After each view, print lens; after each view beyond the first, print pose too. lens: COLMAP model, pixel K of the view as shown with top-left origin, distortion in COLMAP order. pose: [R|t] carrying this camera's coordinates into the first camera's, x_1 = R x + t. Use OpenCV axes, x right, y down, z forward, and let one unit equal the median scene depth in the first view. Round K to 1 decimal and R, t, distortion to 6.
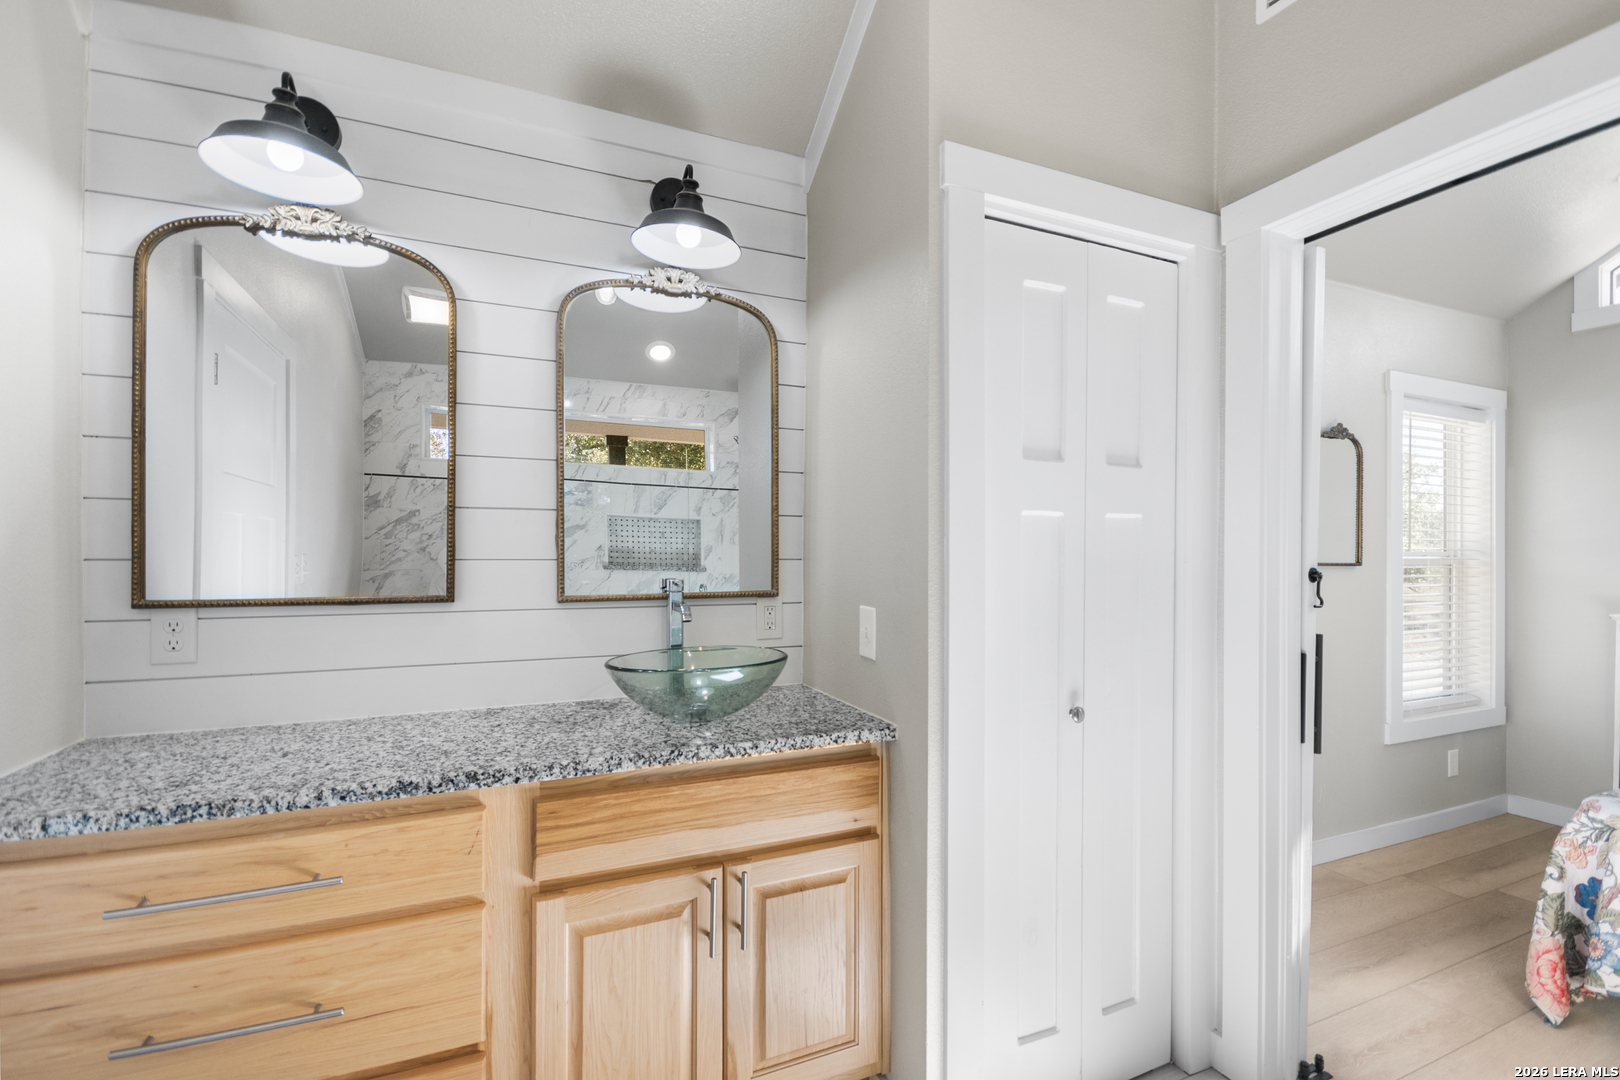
lens RADIAL K [[713.8, 0, 816.3], [0, 713.8, 549.2], [0, 0, 1]] dist [-0.007628, -0.003149]
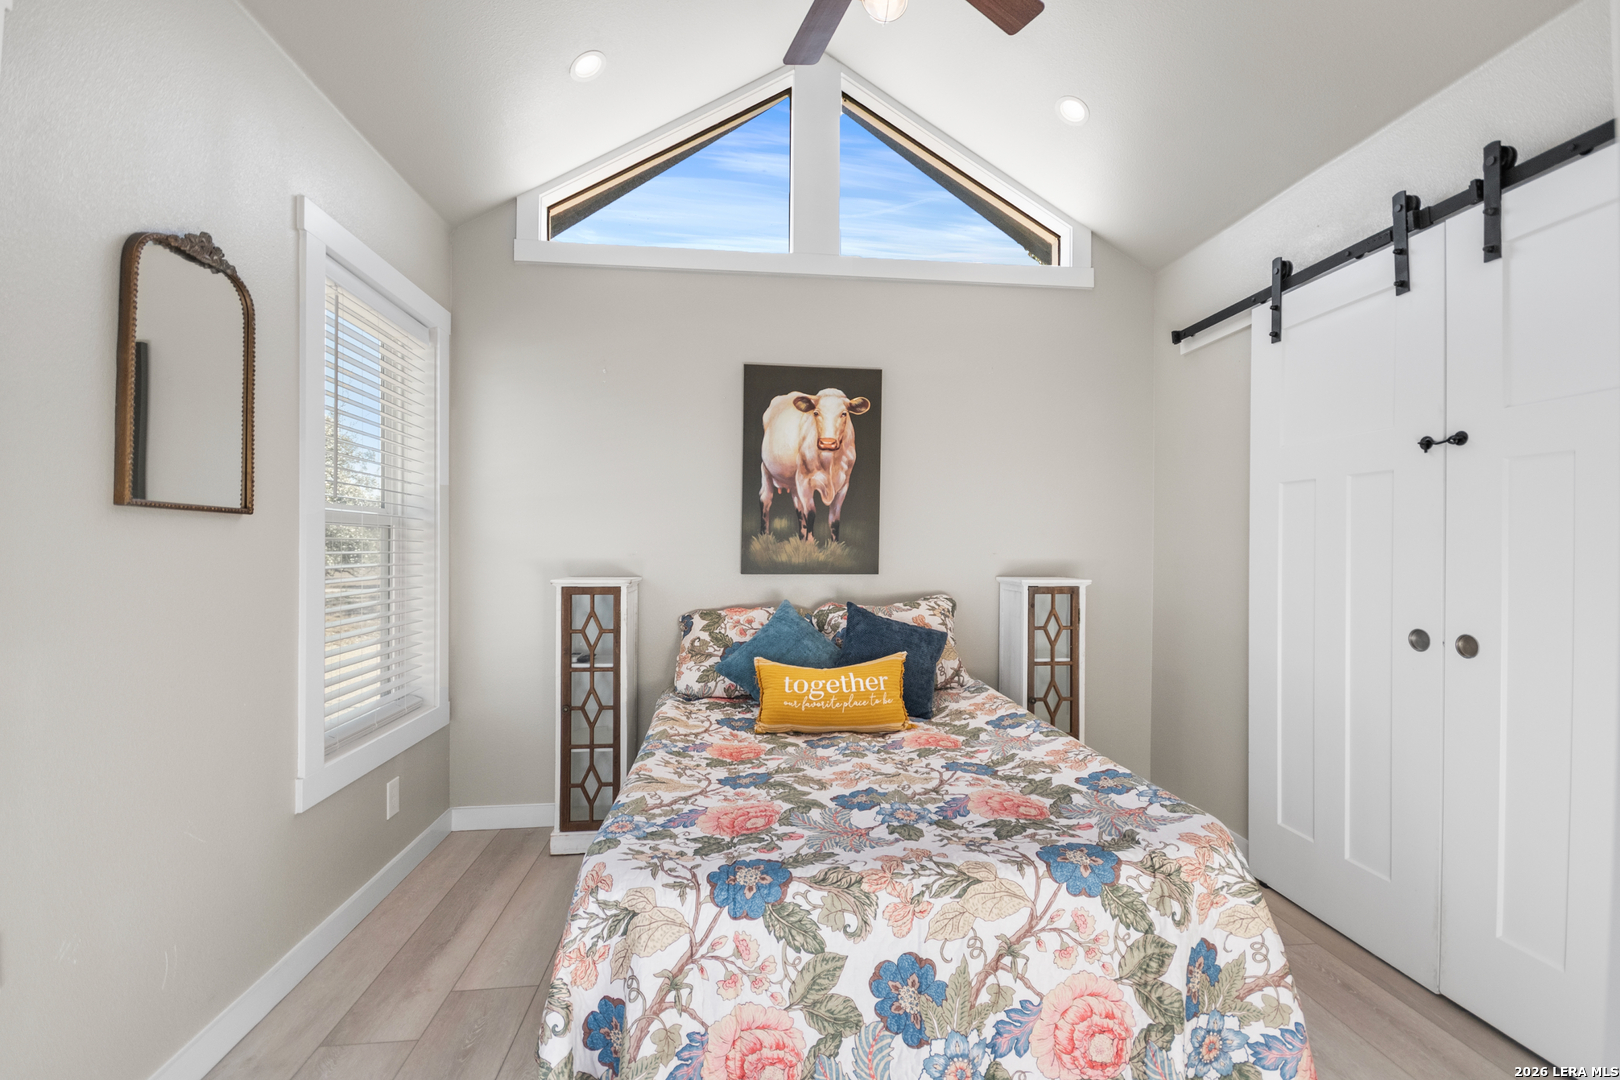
lens RADIAL K [[713.8, 0, 819.6], [0, 713.8, 544.8], [0, 0, 1]] dist [-0.007628, -0.003149]
pose [[0.289371, 0.001838, 0.957215, 0.423316], [-0.001835, 0.999997, -0.001365, 0.056828], [-0.957215, -0.001361, 0.289373, 0.477107]]
